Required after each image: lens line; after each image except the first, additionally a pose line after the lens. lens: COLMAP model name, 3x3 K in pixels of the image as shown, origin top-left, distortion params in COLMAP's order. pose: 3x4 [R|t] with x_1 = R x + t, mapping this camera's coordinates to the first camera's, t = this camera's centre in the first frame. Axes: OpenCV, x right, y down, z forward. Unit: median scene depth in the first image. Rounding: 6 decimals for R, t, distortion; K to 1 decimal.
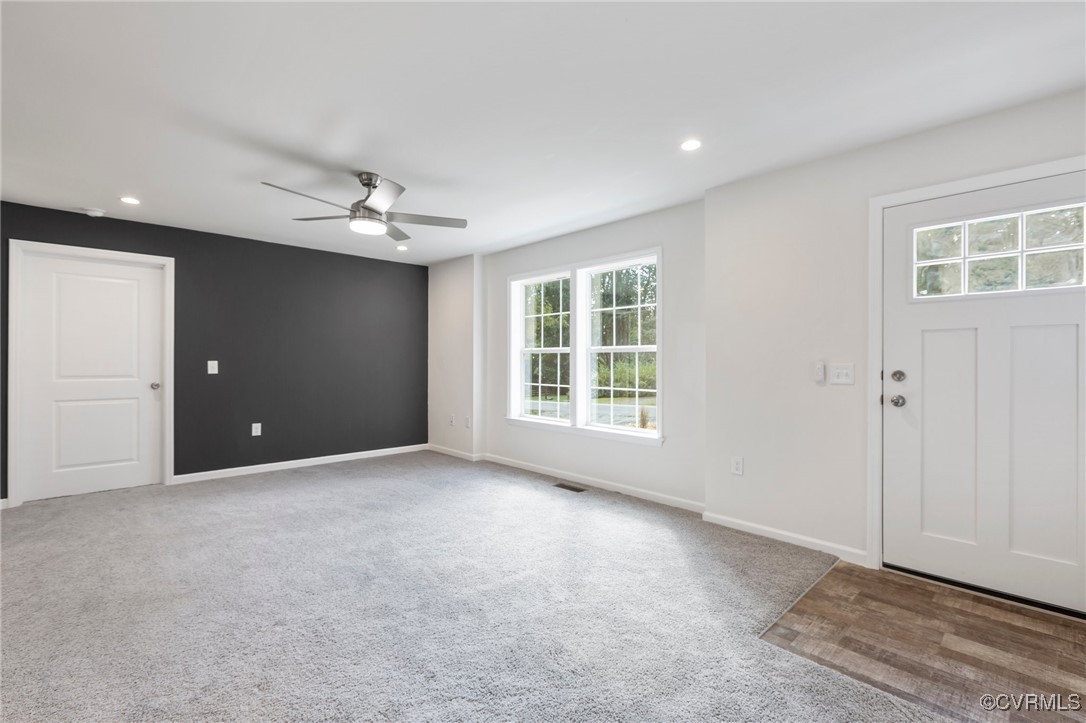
lens RADIAL K [[484.2, 0, 541.7], [0, 484.2, 360.5], [0, 0, 1]] dist [-0.004348, 0.002157]
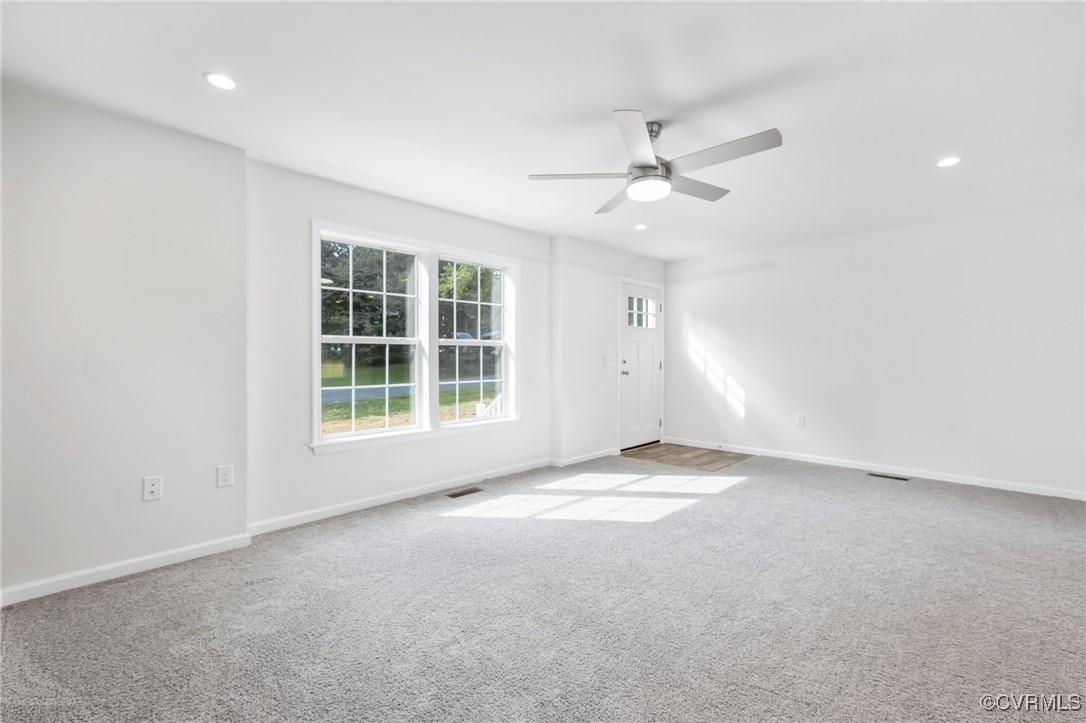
lens RADIAL K [[484.2, 0, 545.9], [0, 484.2, 352.7], [0, 0, 1]] dist [-0.004348, 0.002157]
pose [[-0.076932, 0.002296, 0.997034, -1.614926], [-0.002370, 0.999994, -0.002486, -0.000083], [-0.997034, -0.002554, -0.076926, 1.704174]]
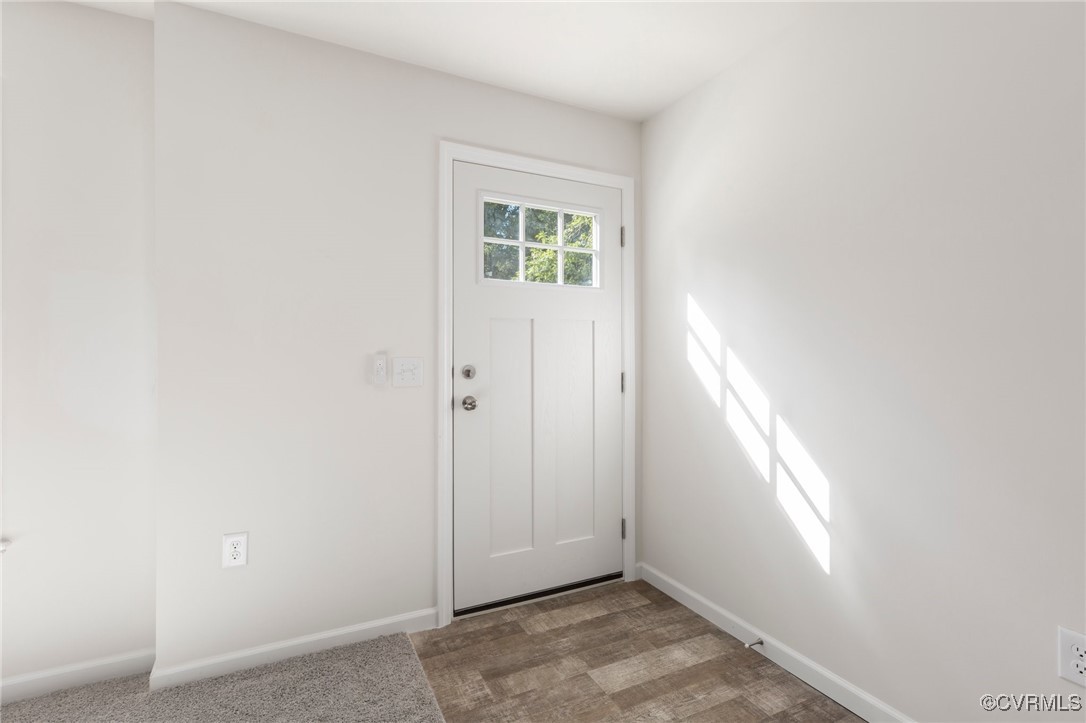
lens RADIAL K [[484.2, 0, 530.5], [0, 484.2, 358.1], [0, 0, 1]] dist [-0.004348, 0.002157]
pose [[0.298281, 0.006523, 0.954456, -0.008410], [-0.000390, 0.999977, -0.006713, 0.014275], [-0.954478, 0.001630, 0.298276, 0.712076]]
